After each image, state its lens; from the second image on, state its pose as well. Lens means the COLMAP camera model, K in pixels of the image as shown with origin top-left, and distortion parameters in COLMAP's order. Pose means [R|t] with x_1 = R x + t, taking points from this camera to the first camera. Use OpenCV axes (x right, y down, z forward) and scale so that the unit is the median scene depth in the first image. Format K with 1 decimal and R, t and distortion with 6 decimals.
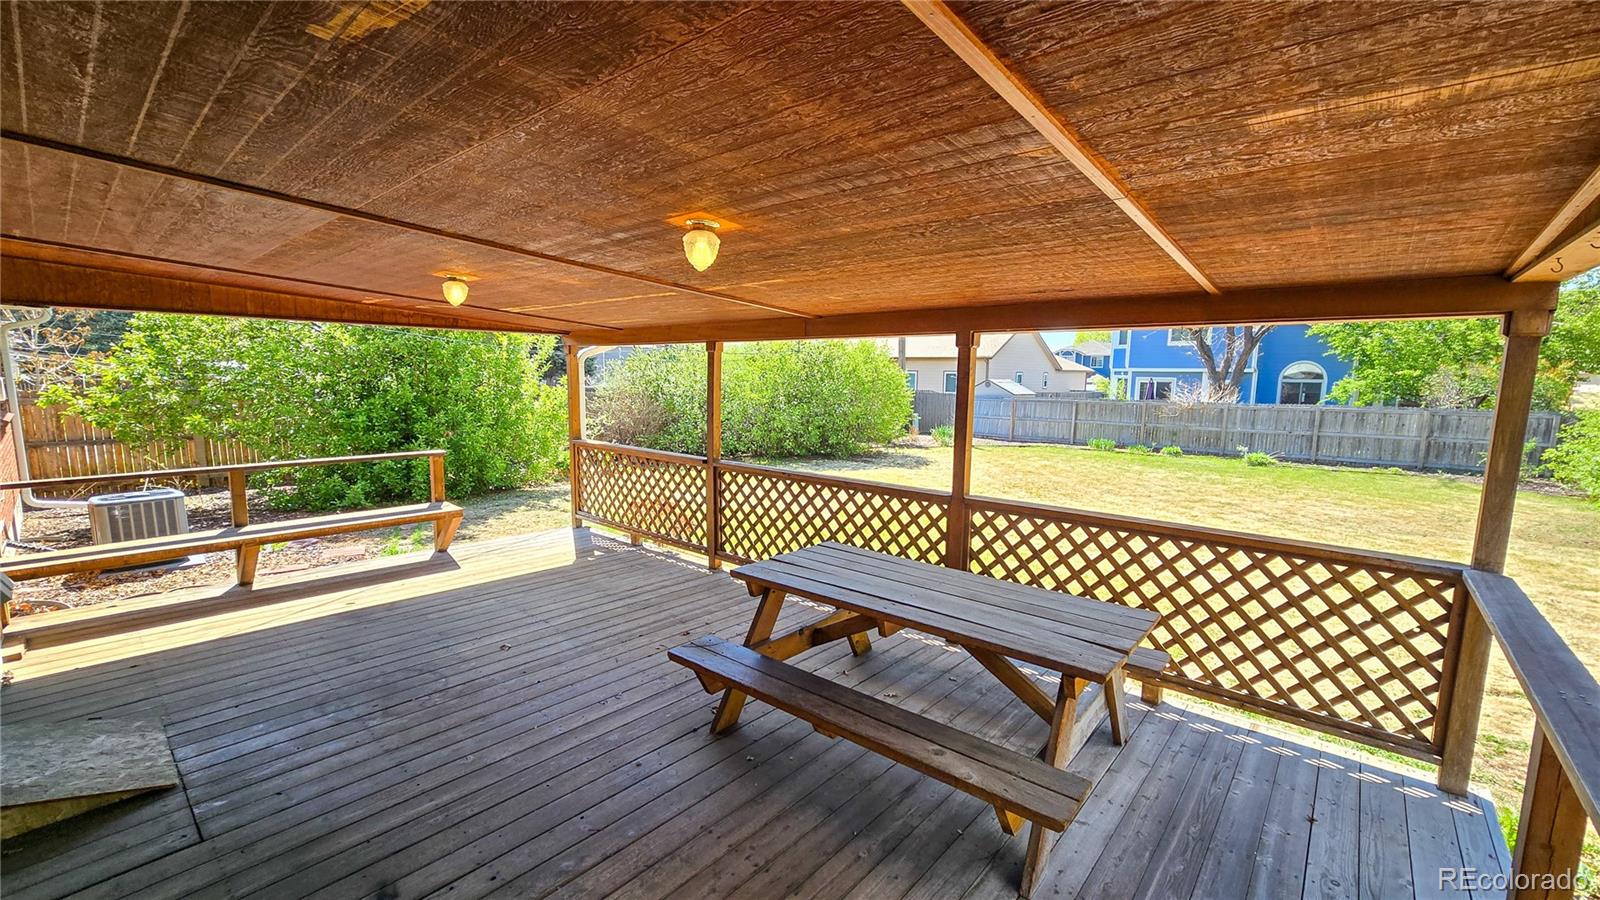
lens RADIAL K [[653.2, 0, 796.0], [0, 653.2, 463.0], [0, 0, 1]] dist [-0.006166, -0.000465]
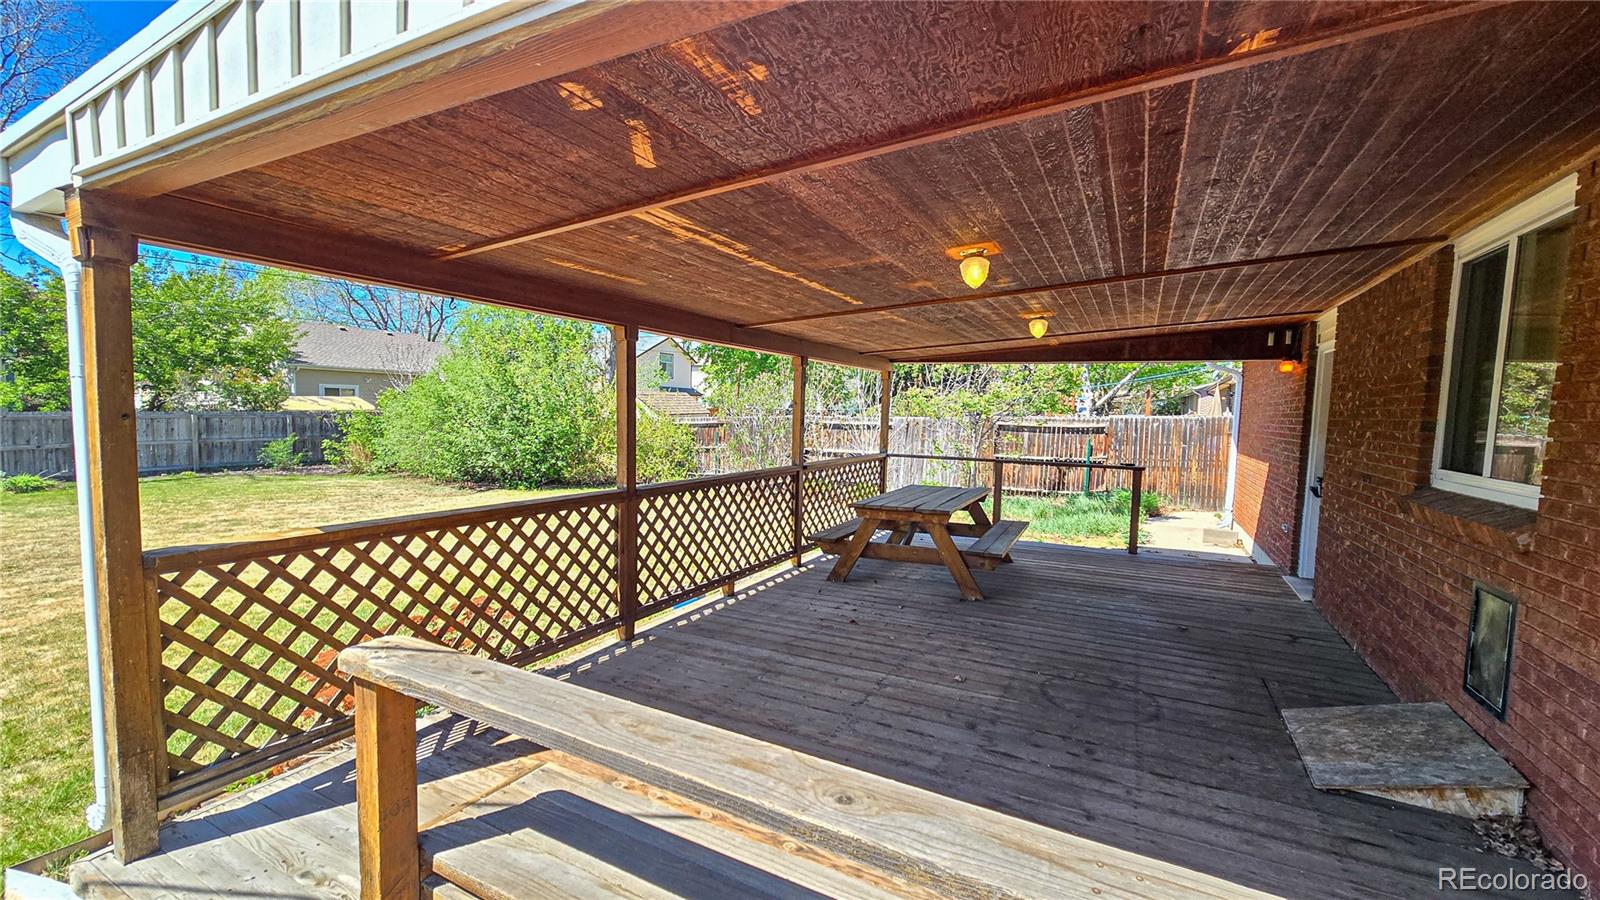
lens RADIAL K [[653.2, 0, 796.2], [0, 653.2, 450.4], [0, 0, 1]] dist [-0.006166, -0.000465]
pose [[-0.247902, -0.079253, 0.965538, -0.837890], [0.105484, 0.988515, 0.108222, -0.100449], [-0.963025, 0.128677, -0.236695, 0.947091]]
